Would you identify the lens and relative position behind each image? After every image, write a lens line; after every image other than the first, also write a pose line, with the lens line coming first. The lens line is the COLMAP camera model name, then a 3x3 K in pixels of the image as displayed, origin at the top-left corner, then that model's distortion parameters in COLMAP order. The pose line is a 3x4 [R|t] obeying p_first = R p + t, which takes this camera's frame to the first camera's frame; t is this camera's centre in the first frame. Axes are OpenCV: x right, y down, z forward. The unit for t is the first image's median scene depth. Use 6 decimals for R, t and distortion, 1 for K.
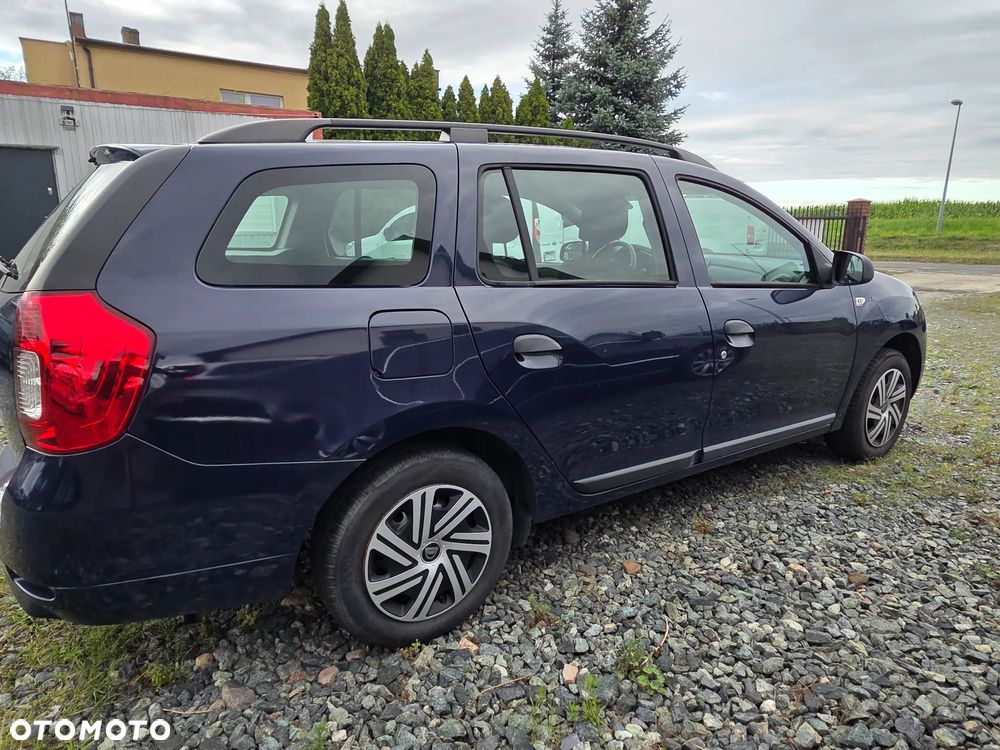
lens RADIAL K [[692.0, 0, 481.2], [0, 692.0, 389.6], [0, 0, 1]] dist [0.016148, -0.012946]
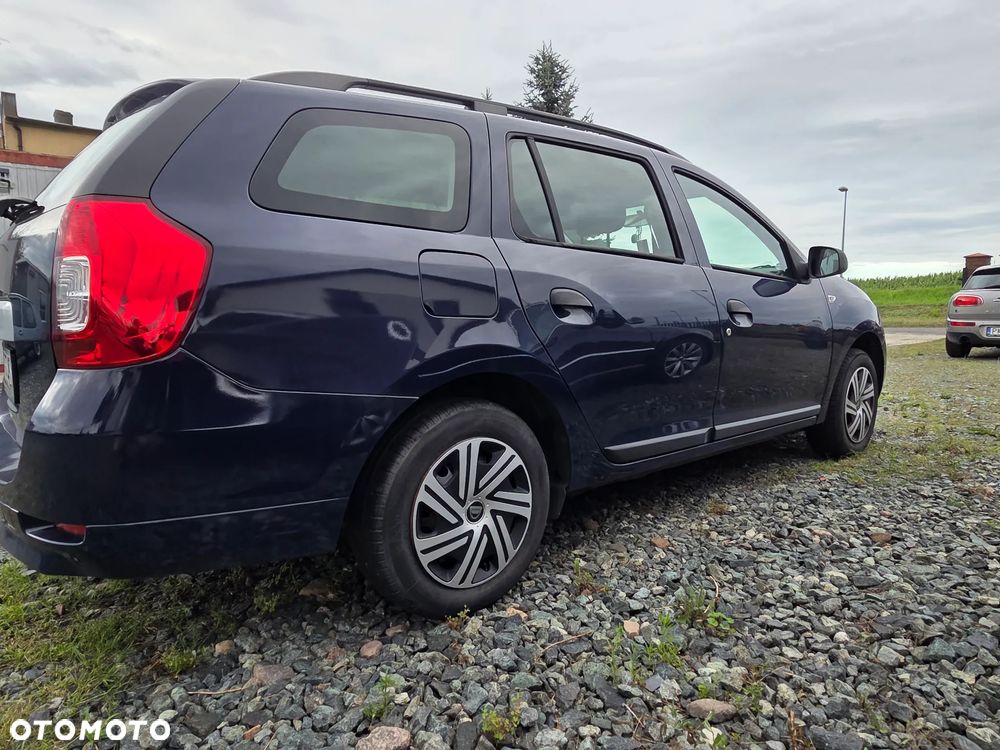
lens RADIAL K [[692.0, 0, 487.7], [0, 692.0, 380.0], [0, 0, 1]] dist [0.016148, -0.012946]
pose [[0.992803, -0.021382, 0.117833, -0.162955], [0.038270, 0.988985, -0.142981, 0.192456], [-0.113478, 0.146462, 0.982686, 0.040917]]
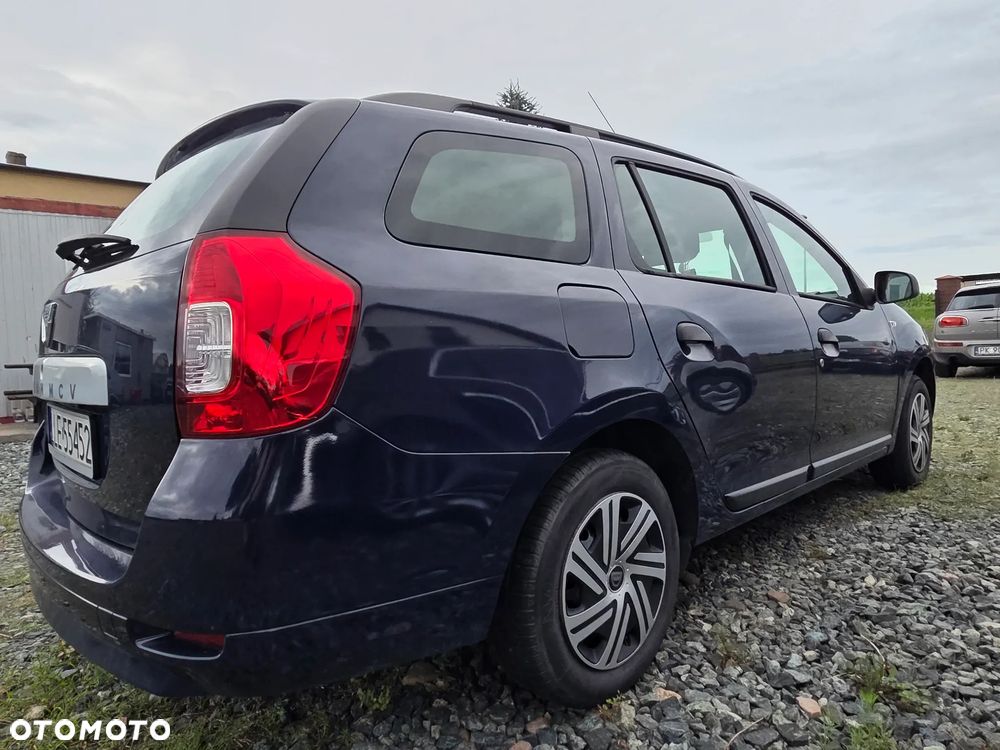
lens RADIAL K [[692.0, 0, 486.4], [0, 692.0, 365.4], [0, 0, 1]] dist [0.016148, -0.012946]
pose [[0.982228, -0.044538, 0.182328, -0.365002], [0.082307, 0.975260, -0.205169, 0.143457], [-0.168680, 0.216530, 0.961593, 0.170997]]
